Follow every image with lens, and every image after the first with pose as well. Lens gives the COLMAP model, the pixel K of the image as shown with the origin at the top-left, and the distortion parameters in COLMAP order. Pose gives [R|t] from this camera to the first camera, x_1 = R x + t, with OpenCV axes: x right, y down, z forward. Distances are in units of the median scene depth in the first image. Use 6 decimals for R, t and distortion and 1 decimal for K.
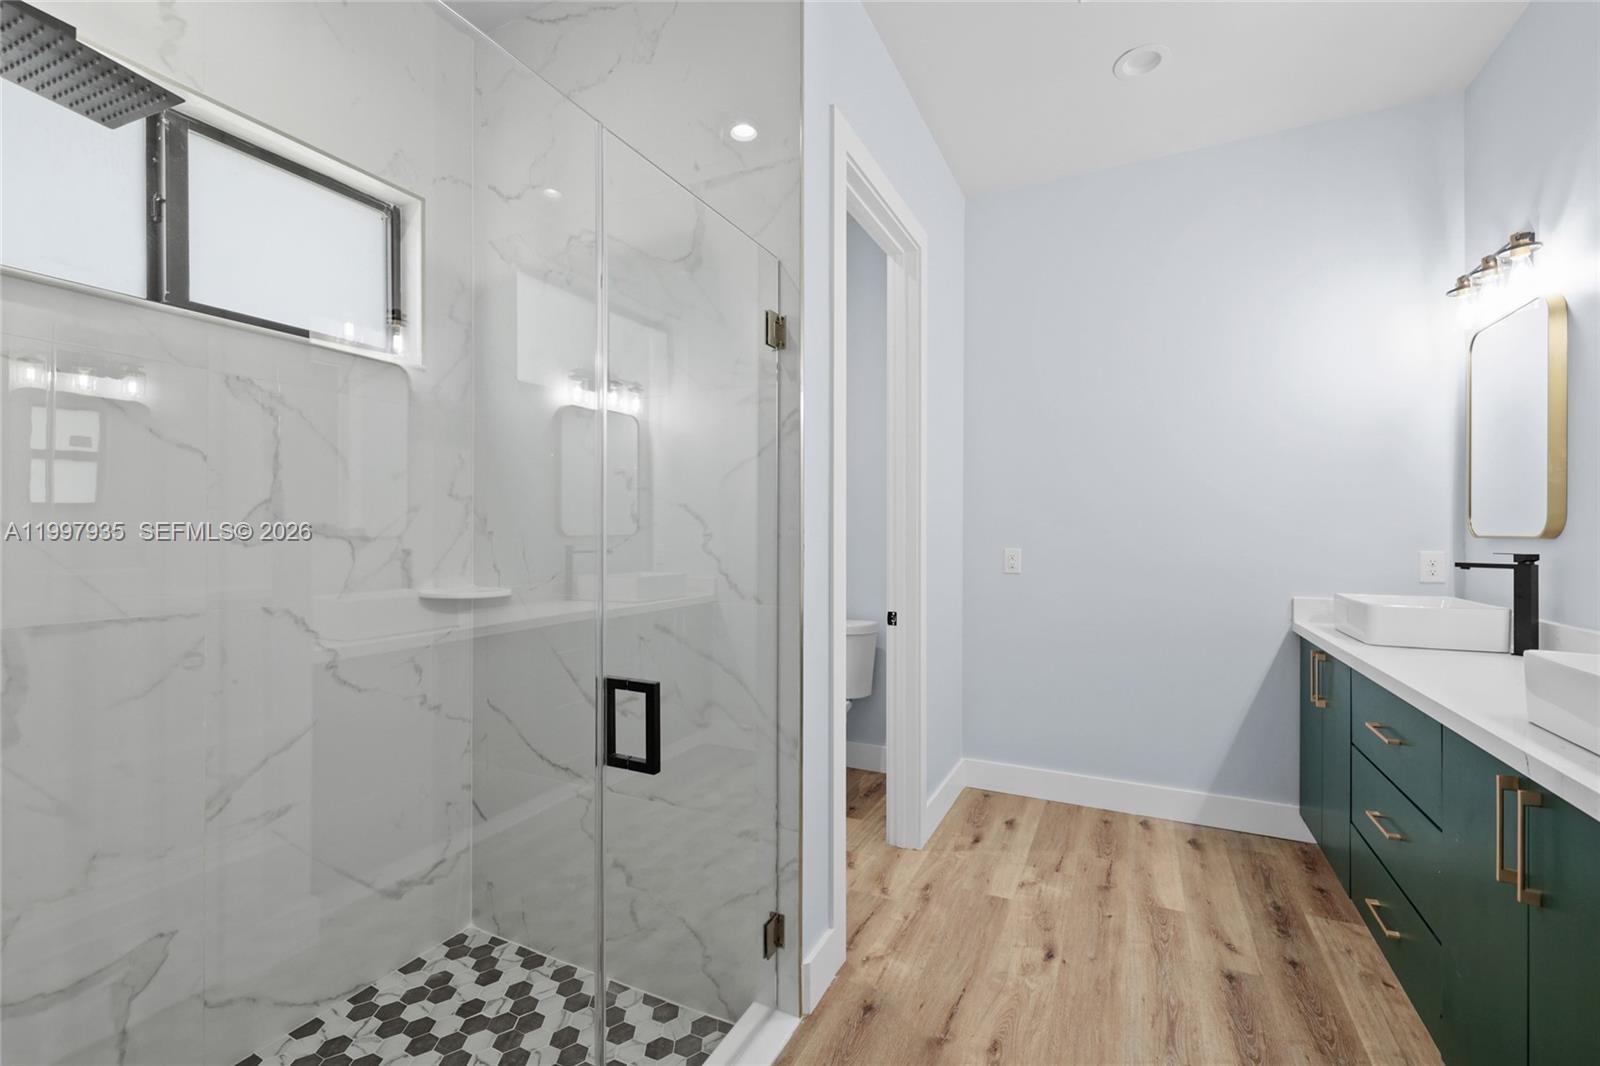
lens RADIAL K [[680.2, 0, 800.8], [0, 680.2, 529.8], [0, 0, 1]] dist [0.001159, 0.000041]
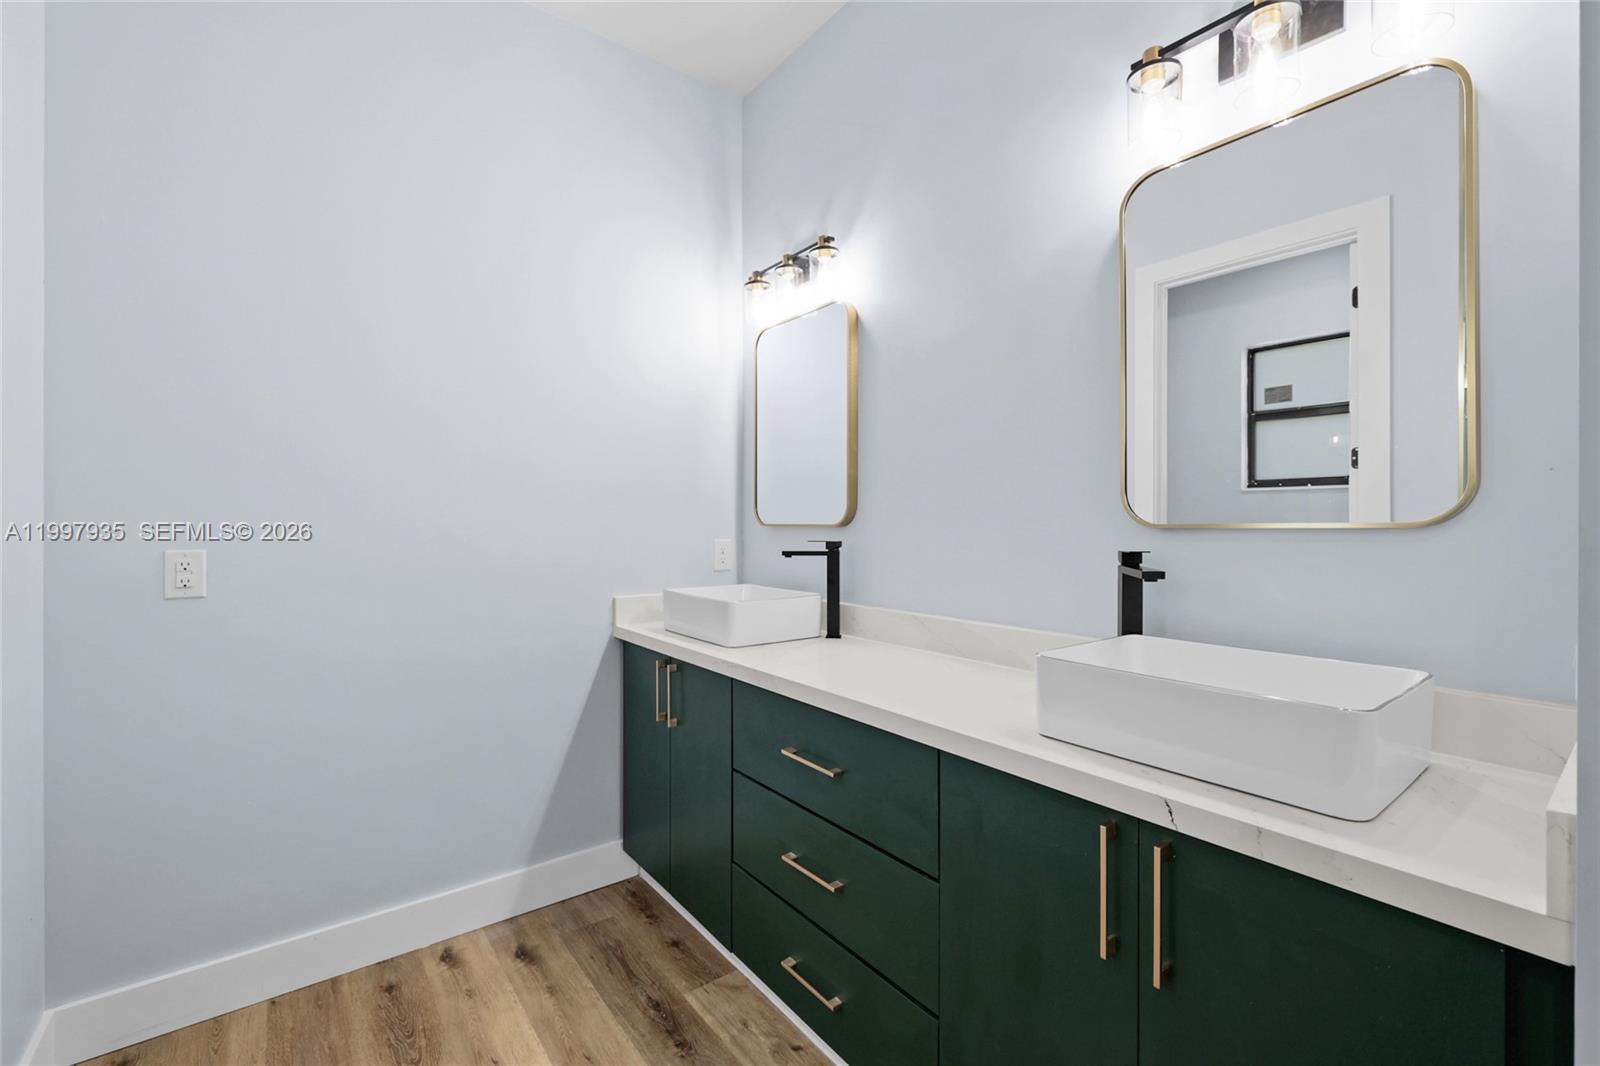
lens RADIAL K [[680.2, 0, 800.8], [0, 680.2, 529.8], [0, 0, 1]] dist [0.001159, 0.000041]
pose [[0.445326, -0.009351, 0.895320, 0.073735], [-0.007509, 0.999871, 0.014178, 0.002420], [-0.895337, -0.013037, 0.445198, 0.442727]]
